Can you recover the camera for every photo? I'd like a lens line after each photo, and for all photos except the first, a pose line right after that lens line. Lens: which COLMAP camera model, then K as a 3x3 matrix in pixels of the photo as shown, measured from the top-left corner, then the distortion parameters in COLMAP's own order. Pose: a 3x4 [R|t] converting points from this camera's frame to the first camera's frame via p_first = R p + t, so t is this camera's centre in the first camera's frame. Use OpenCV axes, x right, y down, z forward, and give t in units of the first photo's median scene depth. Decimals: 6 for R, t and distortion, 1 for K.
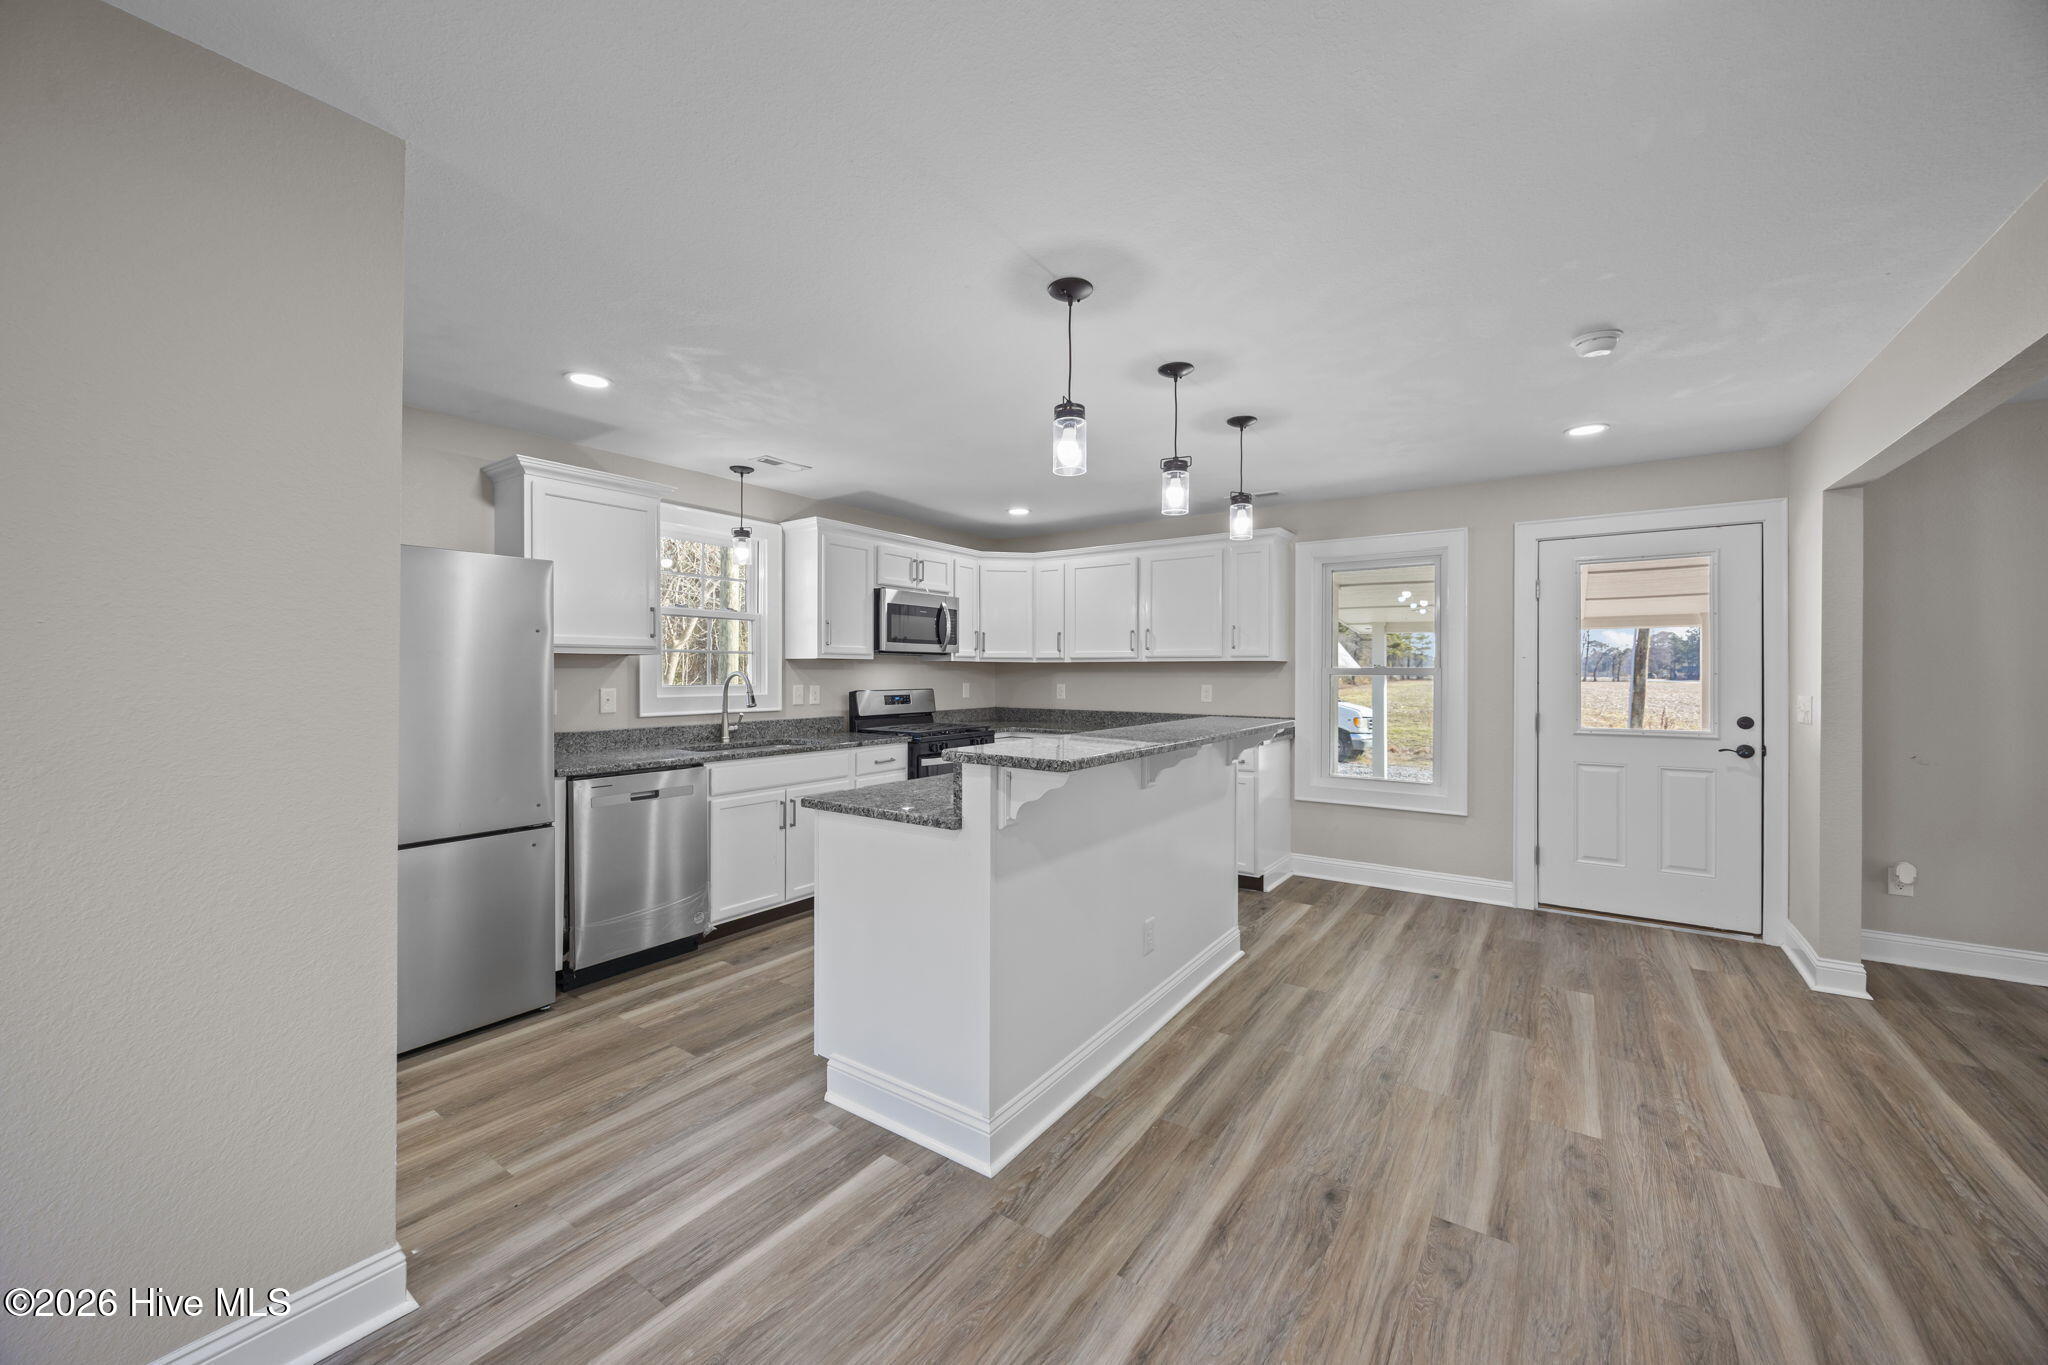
lens RADIAL K [[774.7, 0, 1024.3], [0, 774.7, 679.3], [0, 0, 1]] dist [-0.002610, 0.000057]
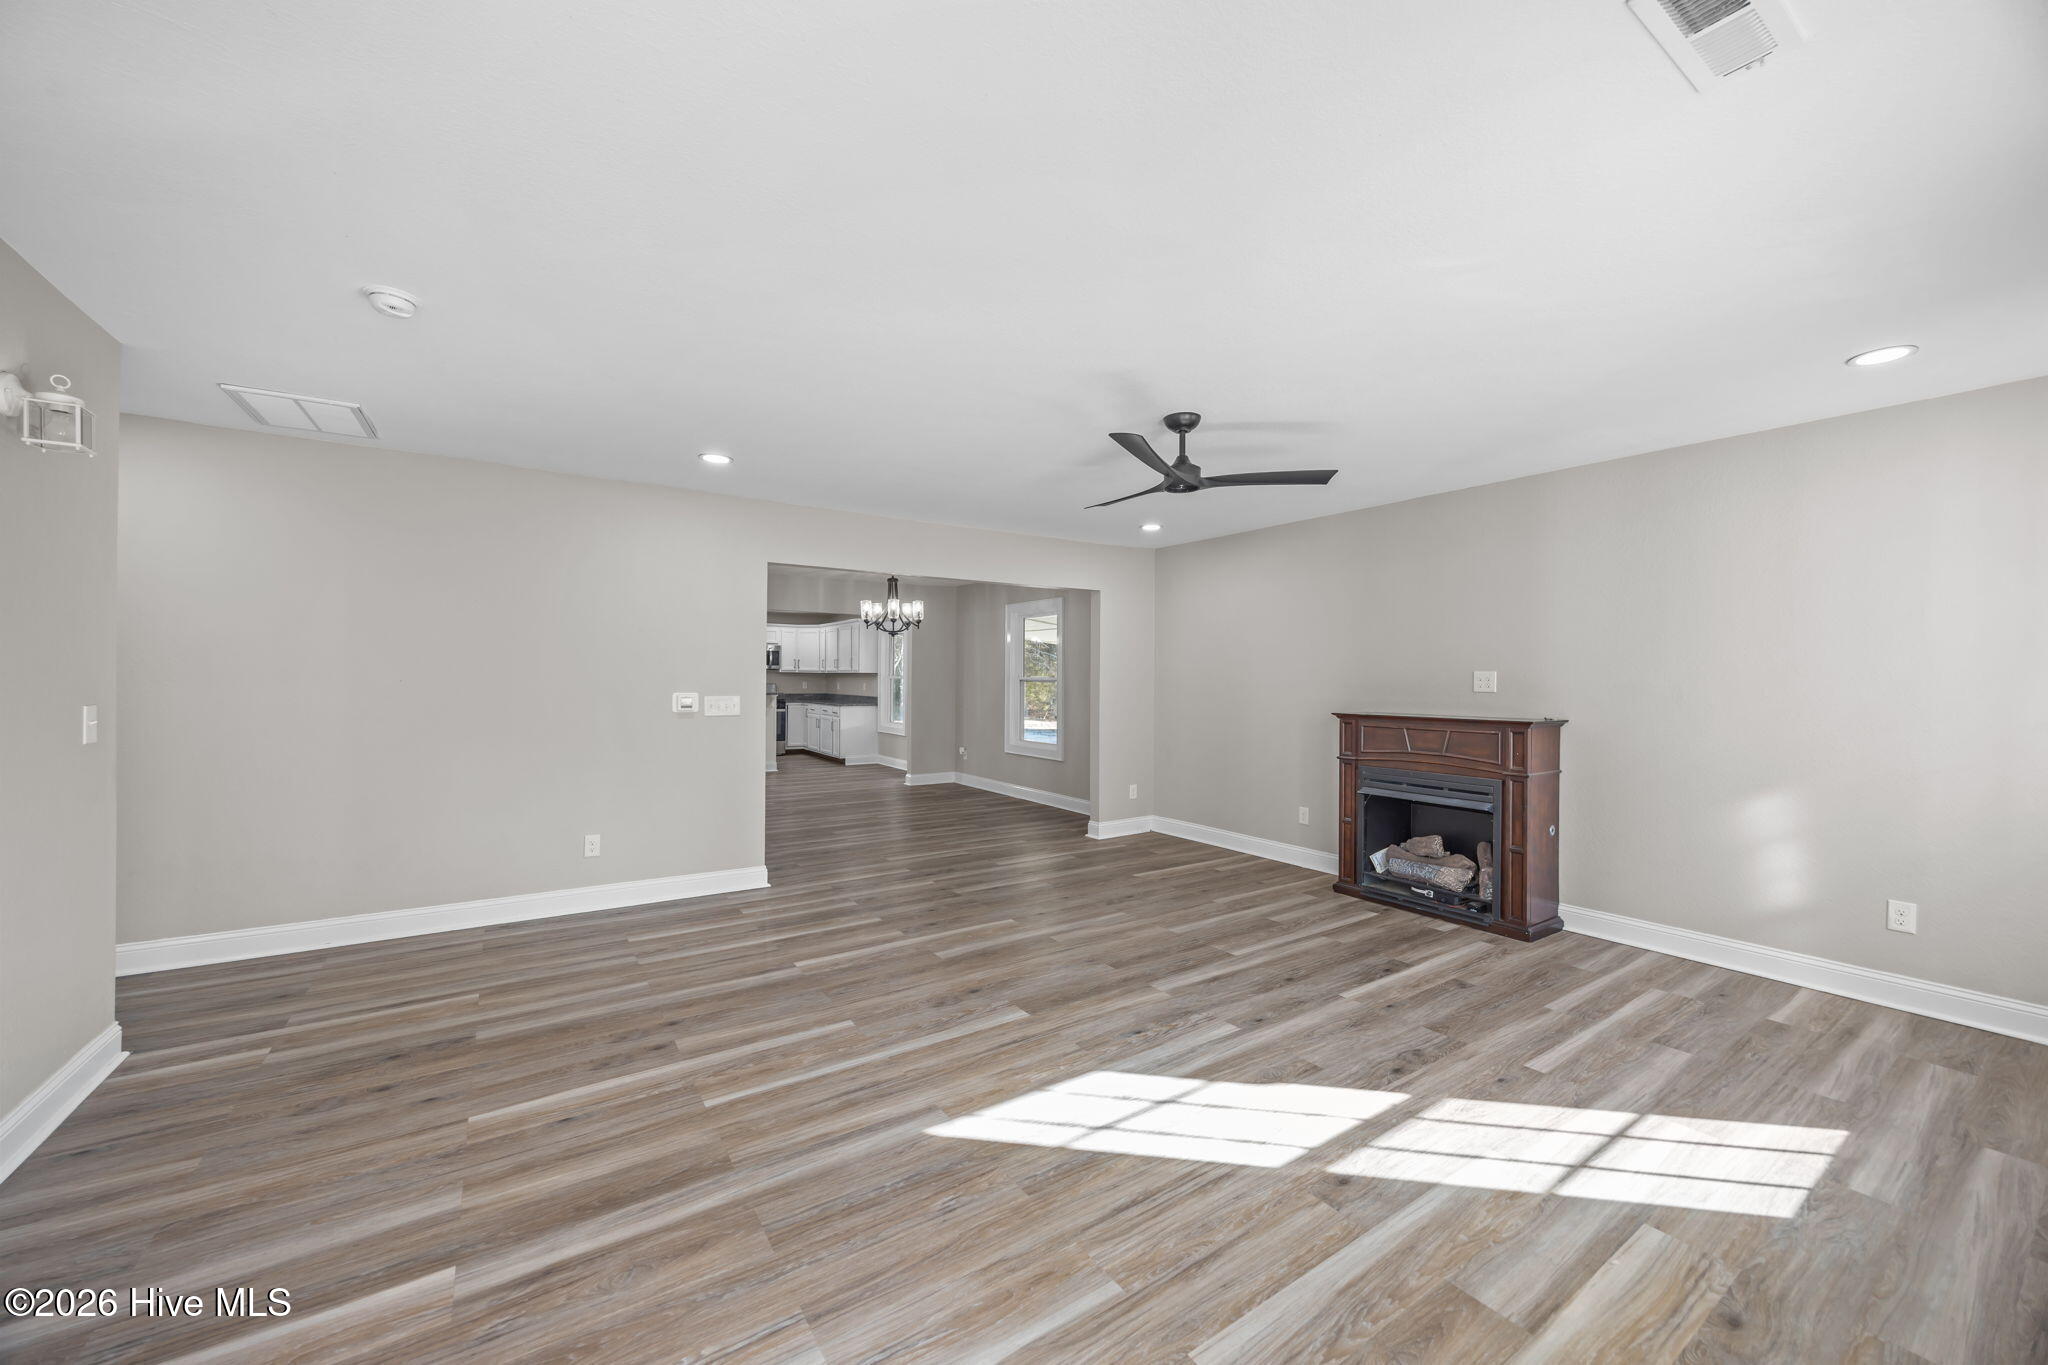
lens RADIAL K [[774.7, 0, 1024.3], [0, 774.7, 679.3], [0, 0, 1]] dist [-0.002610, 0.000057]
pose [[0.933428, 0.006806, -0.358701, 1.877977], [-0.009562, 0.999937, -0.005910, 0.005643], [0.358638, 0.008946, 0.933434, -1.216797]]
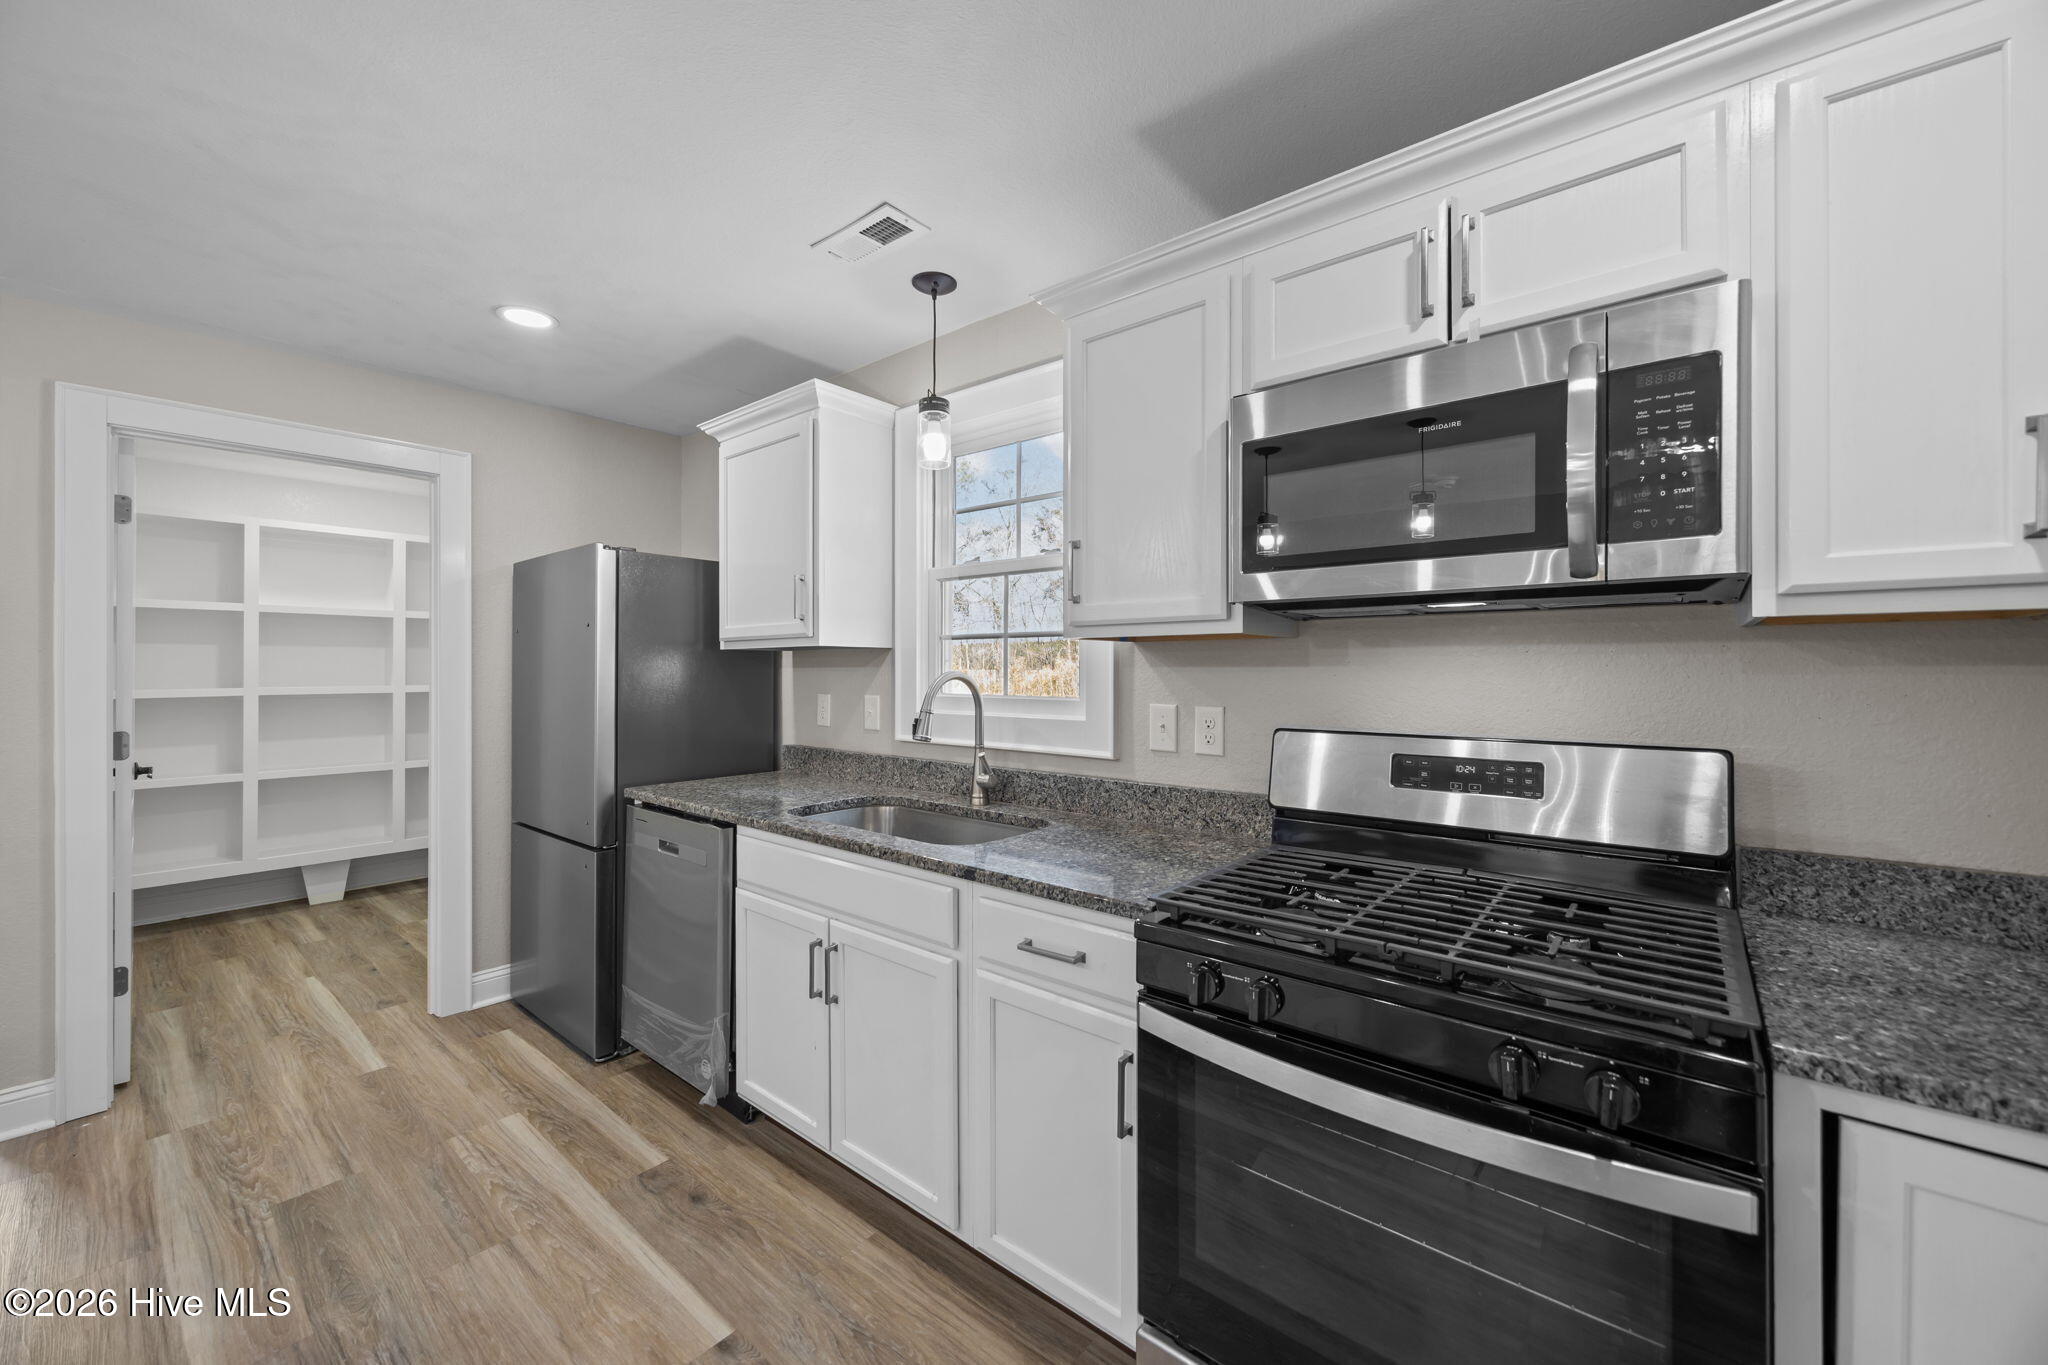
lens RADIAL K [[790.9, 0, 1023.5], [0, 790.9, 672.2], [0, 0, 1]] dist [0.001151, 0.000224]
pose [[-0.082525, 0.000365, -0.996589, 0.156537], [-0.009977, 0.999950, 0.001193, -0.010211], [0.996539, 0.010041, -0.082517, 1.077262]]
